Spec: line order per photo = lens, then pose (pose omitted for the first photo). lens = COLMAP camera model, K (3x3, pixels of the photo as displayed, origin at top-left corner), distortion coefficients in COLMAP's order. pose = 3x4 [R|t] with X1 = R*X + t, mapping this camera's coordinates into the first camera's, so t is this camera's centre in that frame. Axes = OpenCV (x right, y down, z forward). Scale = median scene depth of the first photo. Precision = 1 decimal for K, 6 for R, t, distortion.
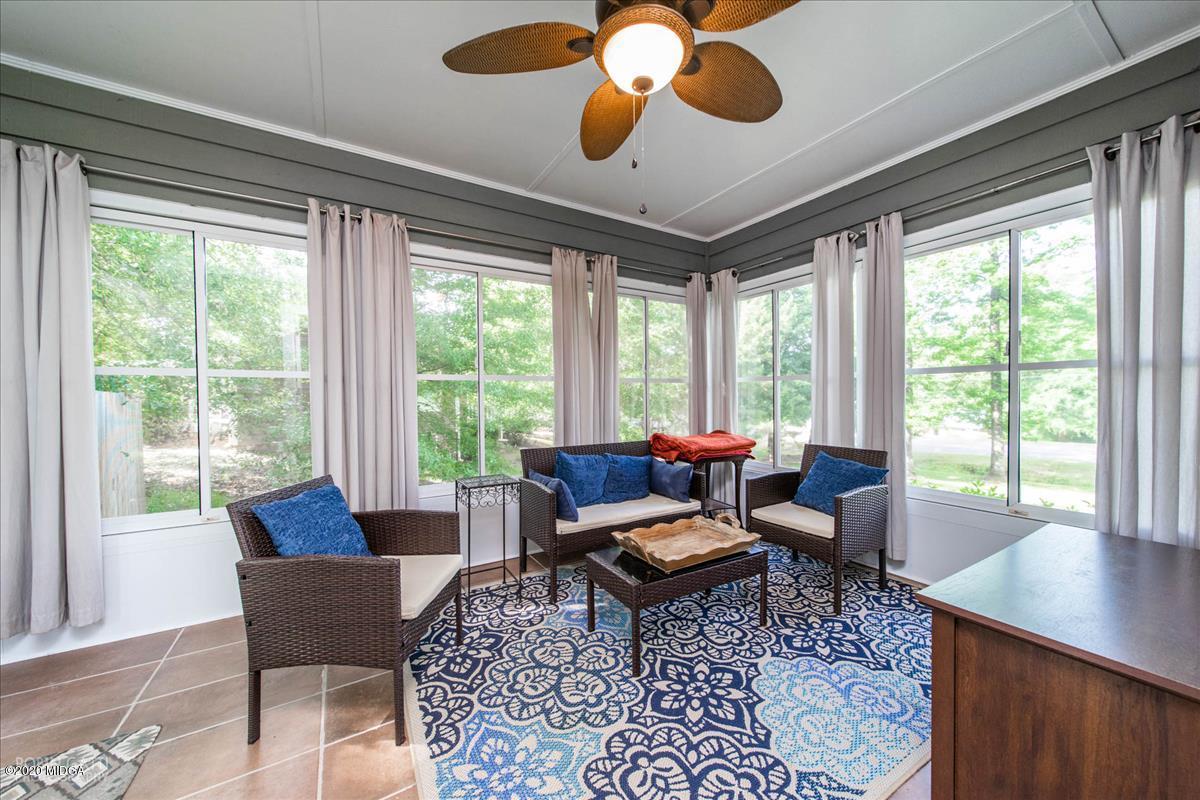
lens RADIAL K [[426.3, 0, 600.9], [0, 426.3, 402.0], [0, 0, 1]] dist [0.000781, 0.000072]
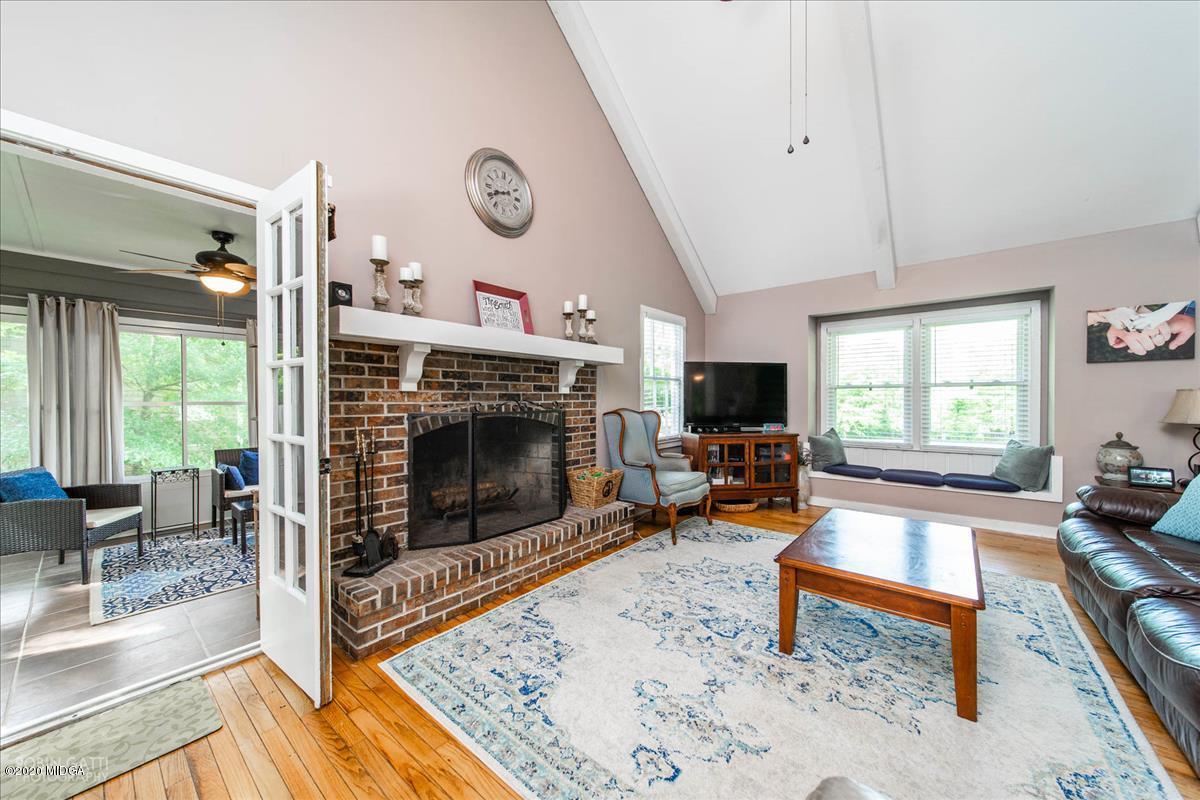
lens RADIAL K [[426.3, 0, 600.9], [0, 426.3, 402.0], [0, 0, 1]] dist [0.000781, 0.000072]
pose [[0.945278, 0.004821, 0.326231, 1.236941], [-0.002523, 0.999969, -0.007466, -0.106692], [-0.326257, 0.006234, 0.945261, -1.823155]]
